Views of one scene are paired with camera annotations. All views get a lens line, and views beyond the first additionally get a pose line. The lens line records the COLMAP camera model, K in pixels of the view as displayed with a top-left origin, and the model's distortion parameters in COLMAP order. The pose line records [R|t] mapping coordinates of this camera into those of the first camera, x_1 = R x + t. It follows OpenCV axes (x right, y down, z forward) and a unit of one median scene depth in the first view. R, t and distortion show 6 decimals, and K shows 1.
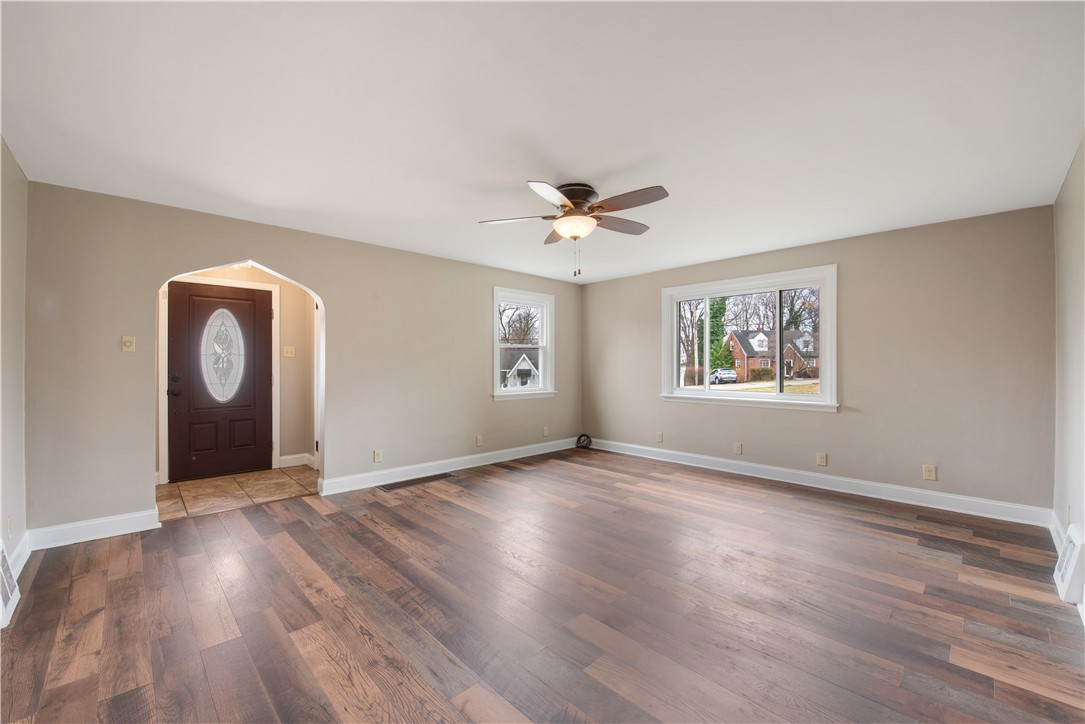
lens RADIAL K [[434.0, 0, 542.0], [0, 434.0, 365.1], [0, 0, 1]] dist [-0.001620, -0.005516]
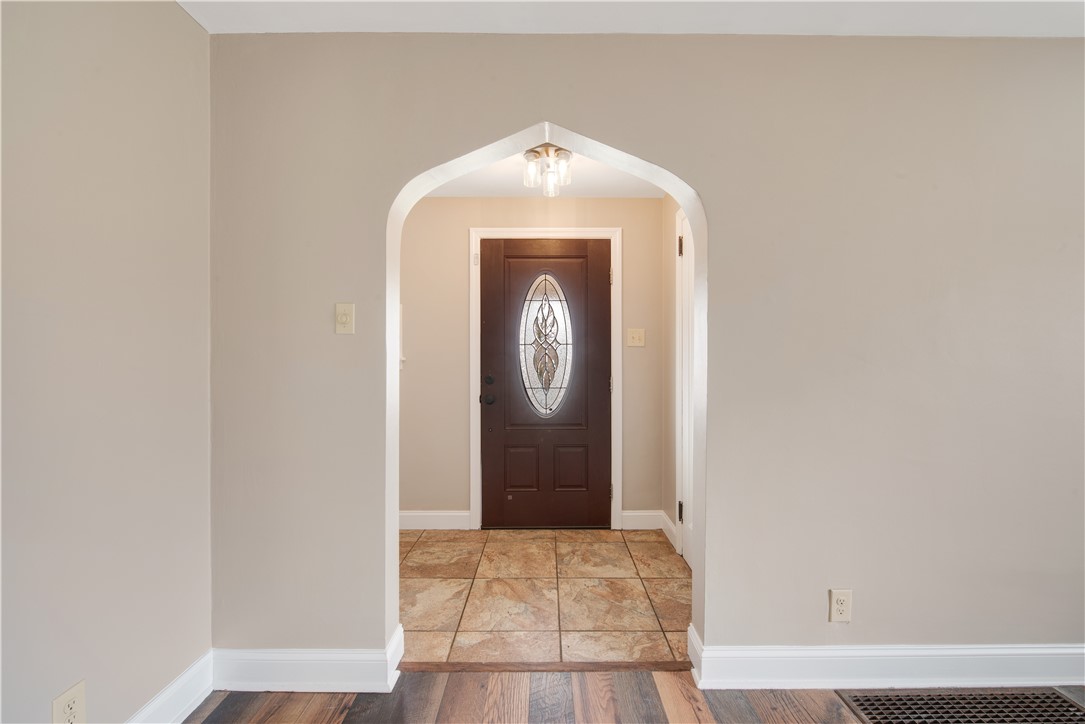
lens RADIAL K [[434.0, 0, 542.0], [0, 434.0, 365.1], [0, 0, 1]] dist [-0.001620, -0.005516]
pose [[0.722891, 0.005905, -0.690937, -0.293547], [0.002843, 0.999930, 0.011519, 0.000139], [0.690956, -0.010291, 0.722824, 0.532993]]
